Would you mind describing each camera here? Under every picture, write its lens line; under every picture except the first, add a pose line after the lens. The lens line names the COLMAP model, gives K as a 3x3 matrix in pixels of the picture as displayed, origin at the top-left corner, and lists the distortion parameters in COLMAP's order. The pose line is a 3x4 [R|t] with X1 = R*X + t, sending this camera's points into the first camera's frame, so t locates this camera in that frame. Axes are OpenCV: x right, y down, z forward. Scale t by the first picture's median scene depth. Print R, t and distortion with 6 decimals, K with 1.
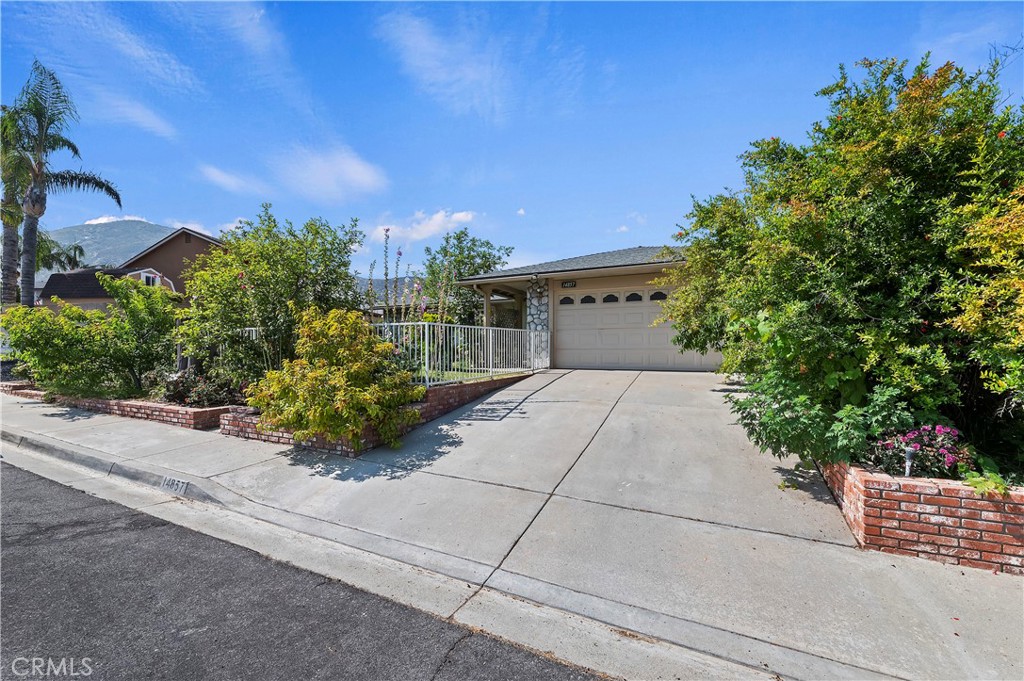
lens RADIAL K [[429.4, 0, 561.5], [0, 429.4, 340.9], [0, 0, 1]] dist [-0.001563, -0.000089]
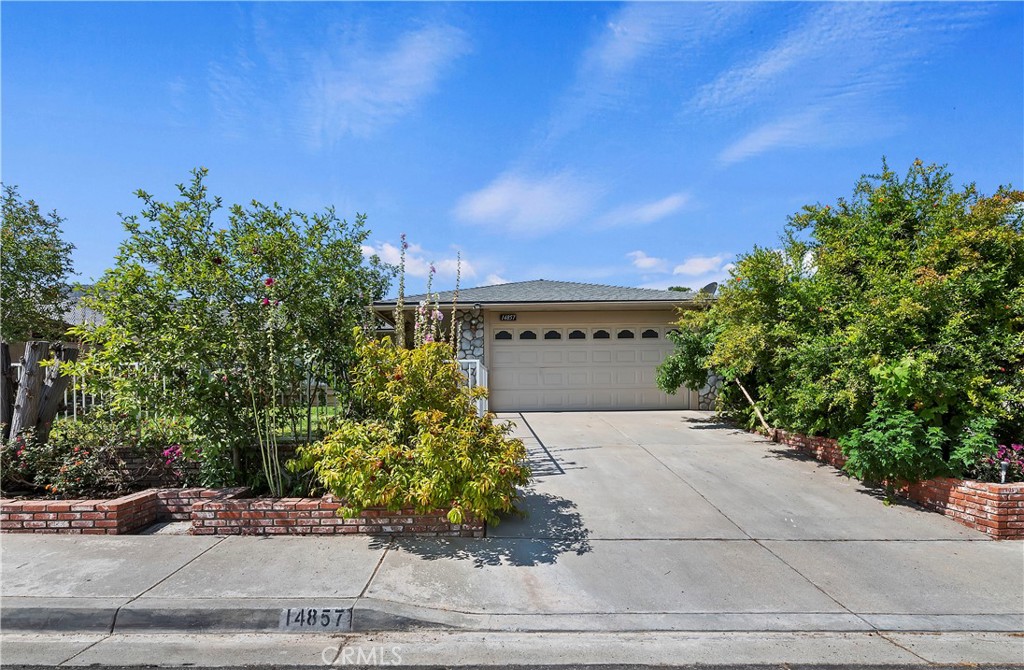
lens RADIAL K [[478.9, 0, 489.8], [0, 478.9, 381.6], [0, 0, 1]] dist [-0.001180, -0.000183]
pose [[0.898388, -0.004900, 0.439174, -0.896532], [0.000932, 0.999957, 0.009250, -0.014255], [-0.439201, -0.007901, 0.898354, 0.240863]]
